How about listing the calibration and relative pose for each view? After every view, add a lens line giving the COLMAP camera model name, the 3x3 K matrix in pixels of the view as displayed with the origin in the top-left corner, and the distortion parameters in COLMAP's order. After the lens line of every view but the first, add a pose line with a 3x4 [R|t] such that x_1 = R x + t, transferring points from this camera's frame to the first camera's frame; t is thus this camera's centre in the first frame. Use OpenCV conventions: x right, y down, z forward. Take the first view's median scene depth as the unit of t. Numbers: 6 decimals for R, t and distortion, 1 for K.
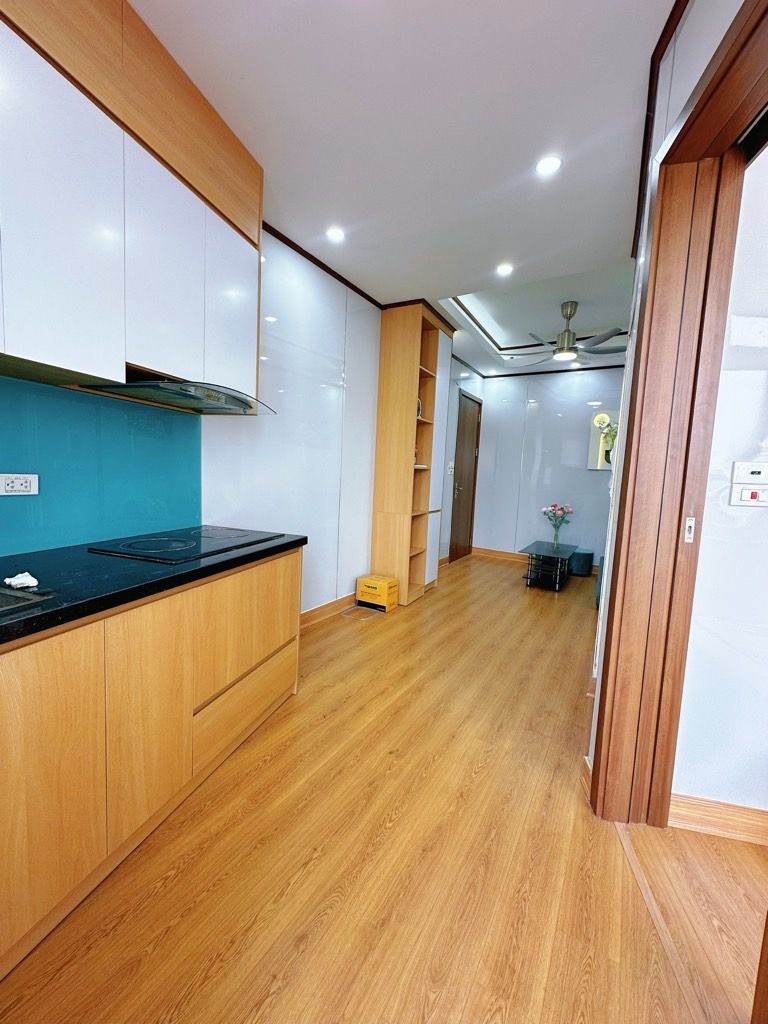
lens RADIAL K [[408.5, 0, 387.6], [0, 408.5, 514.7], [0, 0, 1]] dist [0.001197, 0.001178]
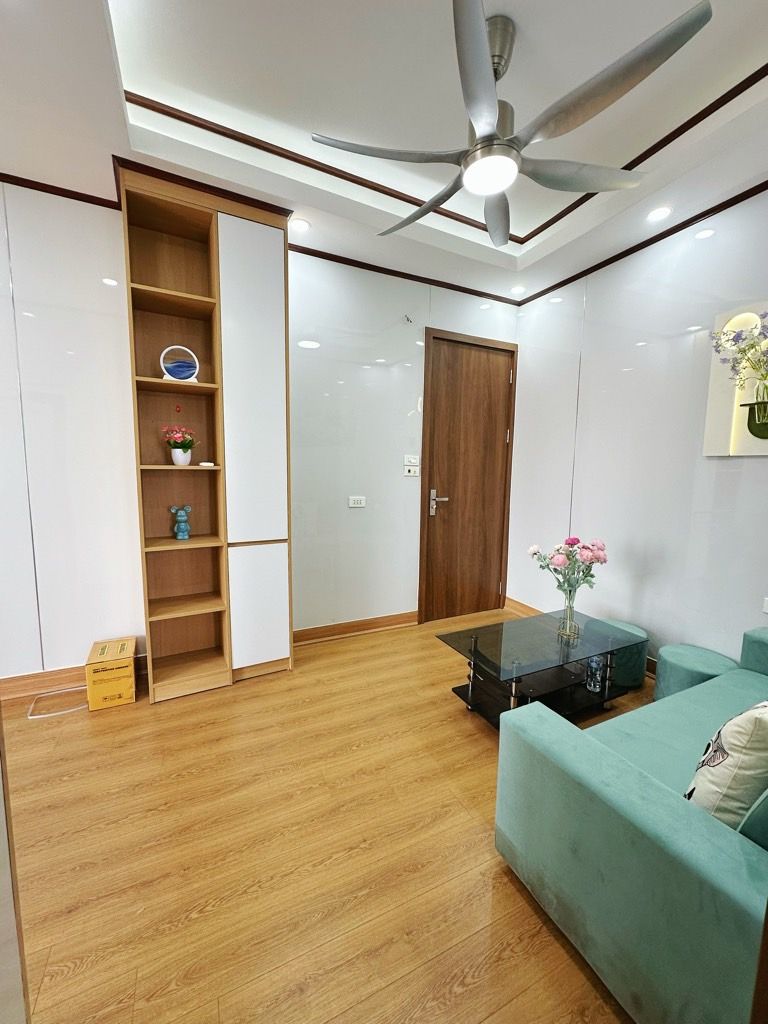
lens RADIAL K [[408.5, 0, 385.4], [0, 408.5, 510.5], [0, 0, 1]] dist [0.001197, 0.001178]
pose [[0.837131, 0.026874, -0.546342, 0.738358], [-0.033700, 0.999429, -0.002475, -0.073852], [0.545964, 0.020484, 0.837558, 0.789813]]
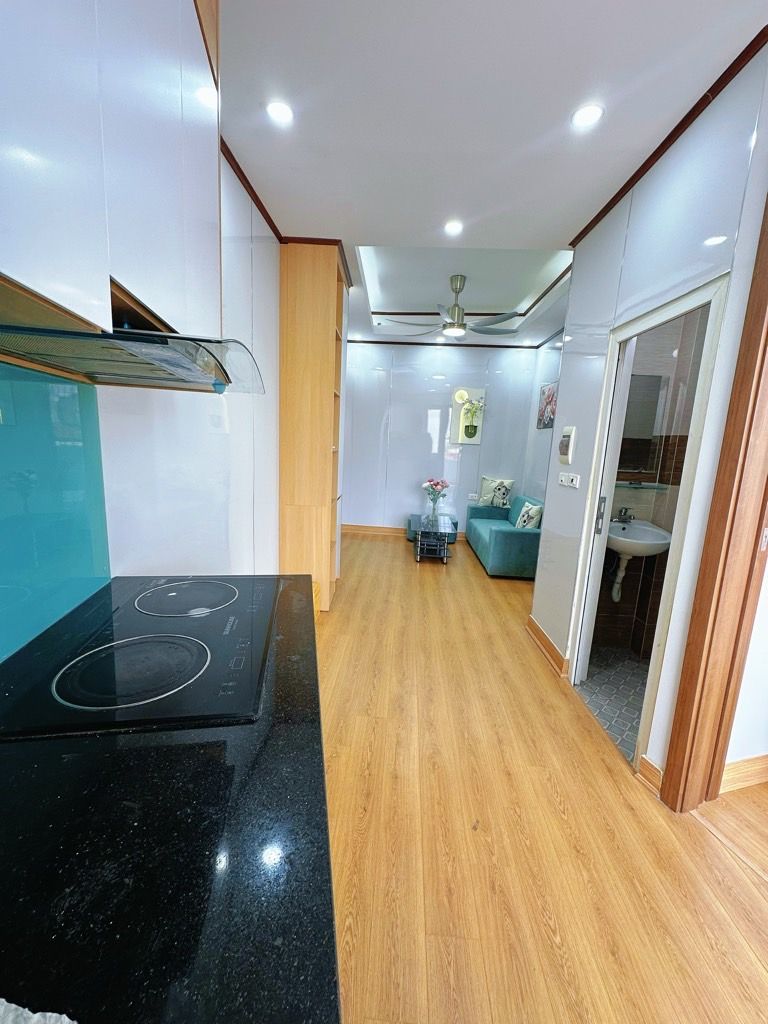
lens RADIAL K [[408.5, 0, 386.1], [0, 408.5, 512.8], [0, 0, 1]] dist [0.001197, 0.001178]
pose [[0.883064, -0.087334, 0.461055, -0.260917], [0.045186, 0.993788, 0.101700, -0.076951], [-0.467073, -0.068974, 0.881525, 0.221774]]
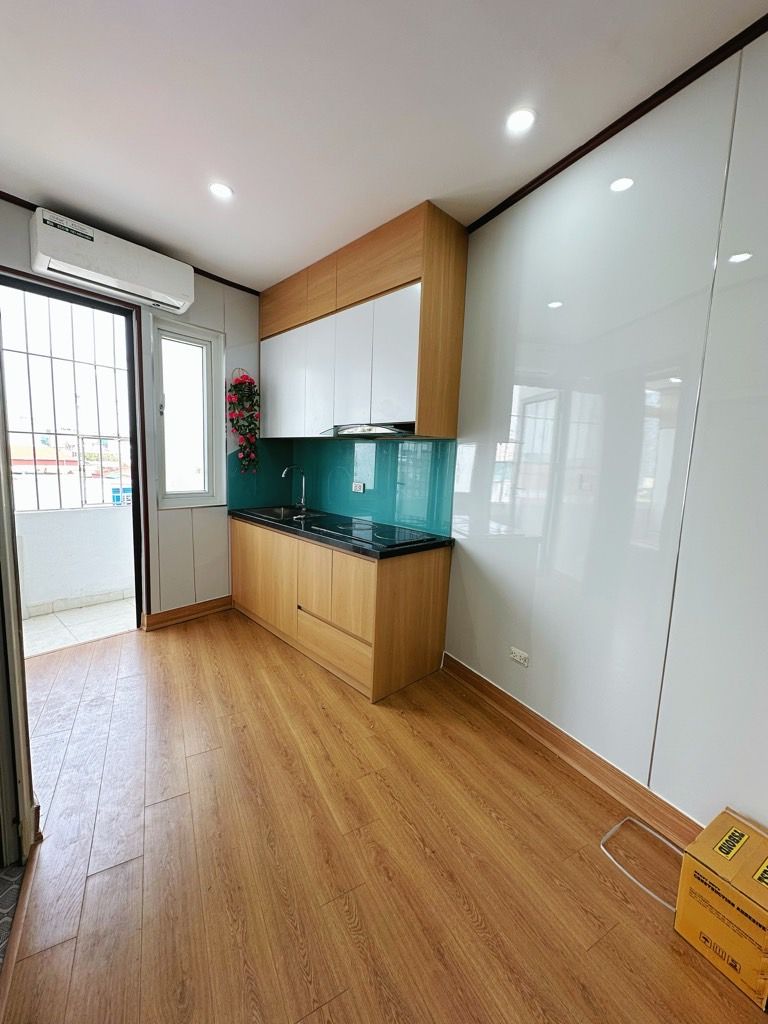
lens RADIAL K [[408.5, 0, 381.2], [0, 408.5, 510.1], [0, 0, 1]] dist [0.001197, 0.001178]
pose [[-0.492229, 0.034090, -0.869798, 0.432209], [-0.157994, 0.979137, 0.127786, -0.113687], [0.856007, 0.200323, -0.476573, 0.960264]]
